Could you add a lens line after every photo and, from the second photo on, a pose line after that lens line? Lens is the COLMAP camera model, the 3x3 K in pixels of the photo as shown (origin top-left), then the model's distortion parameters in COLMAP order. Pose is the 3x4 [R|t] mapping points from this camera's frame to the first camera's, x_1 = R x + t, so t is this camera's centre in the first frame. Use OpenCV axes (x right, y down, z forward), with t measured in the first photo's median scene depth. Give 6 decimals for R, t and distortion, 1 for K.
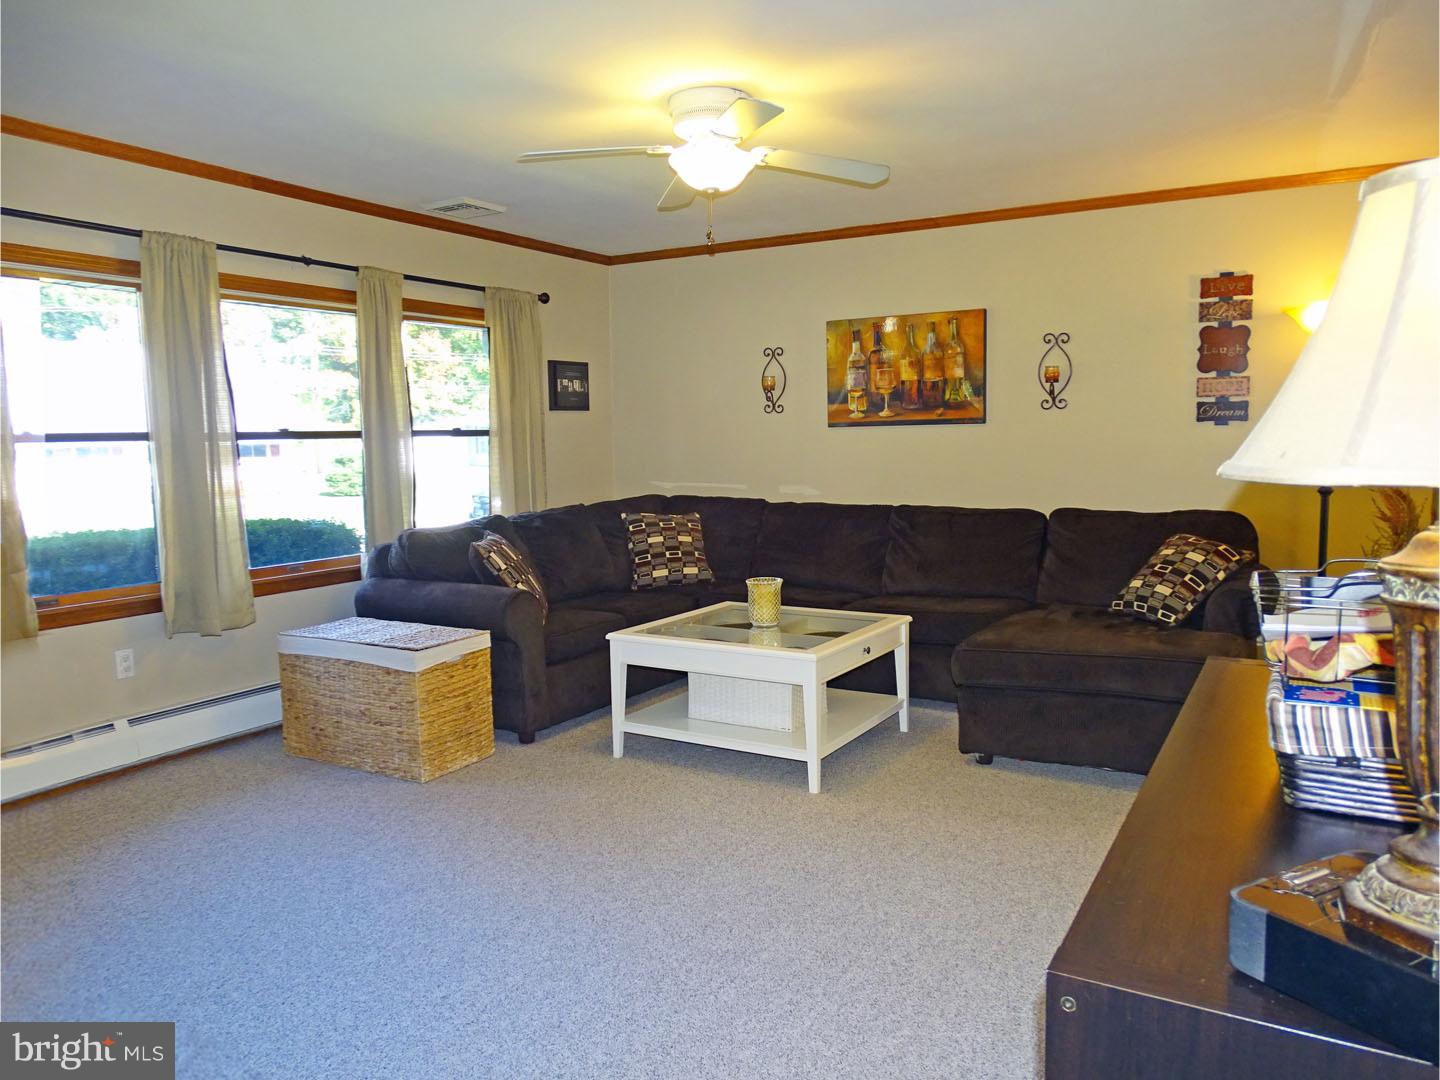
lens RADIAL K [[1025.0, 0, 720.0], [0, 1025.0, 540.0], [0, 0, 1]] dist [0.009121, -0.001745]
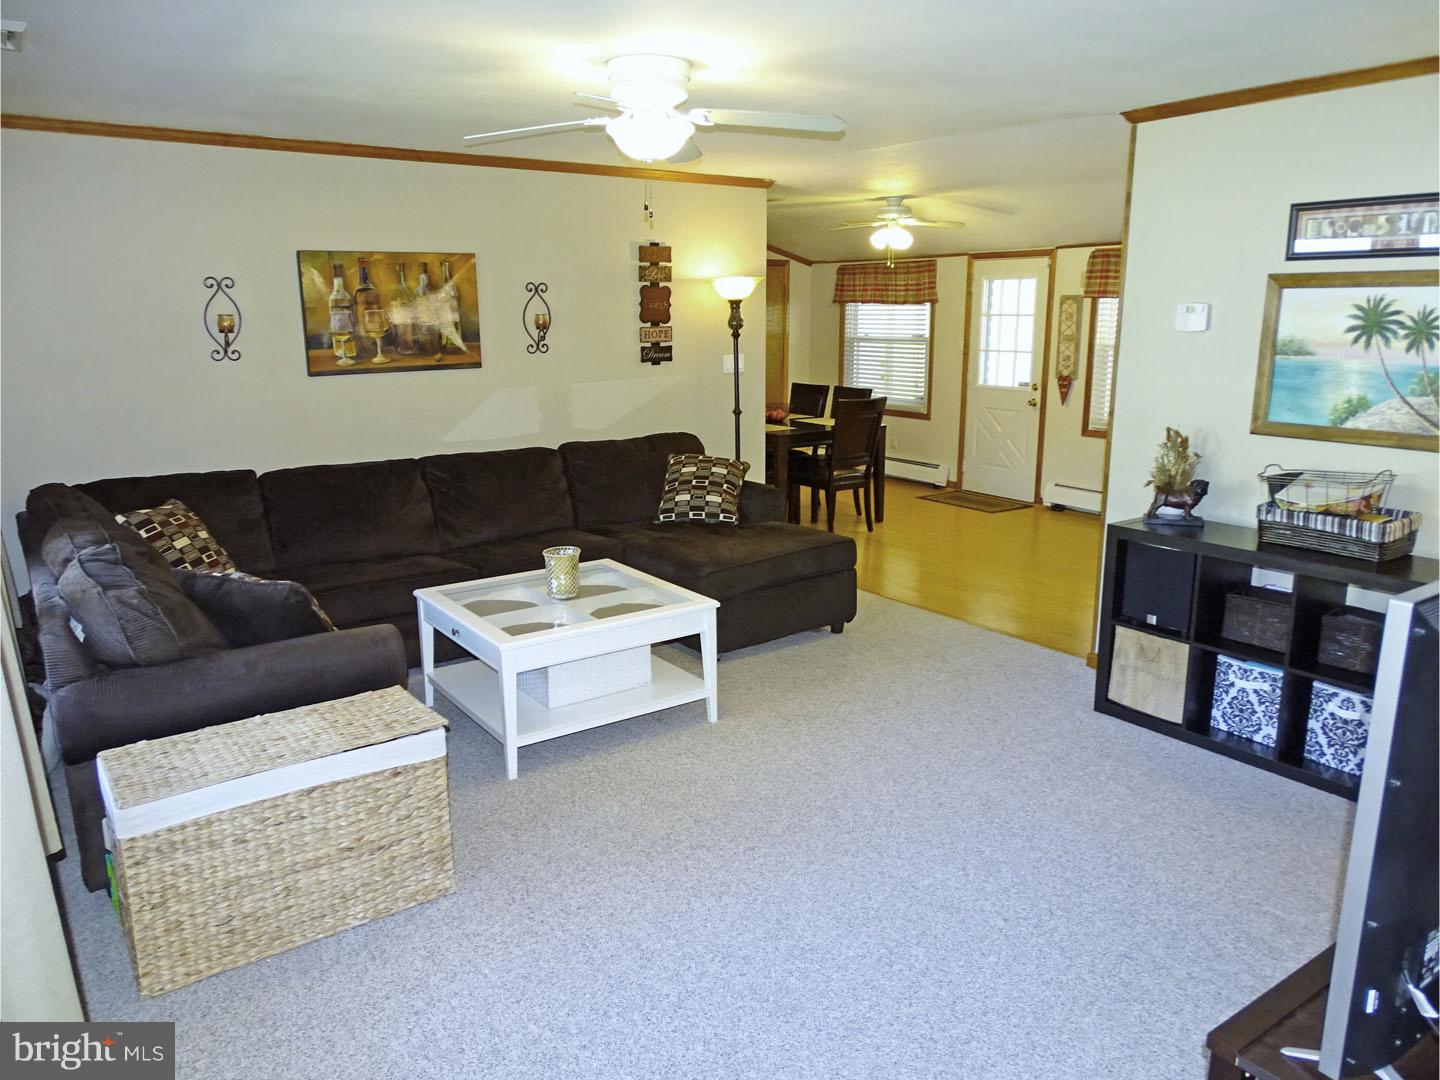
lens RADIAL K [[1025.0, 0, 720.0], [0, 1025.0, 540.0], [0, 0, 1]] dist [0.009121, -0.001745]
pose [[0.425101, -0.184156, 0.886214, -0.587980], [0.103528, 0.982551, 0.154515, -0.080219], [-0.899206, 0.026064, 0.436749, 0.352739]]
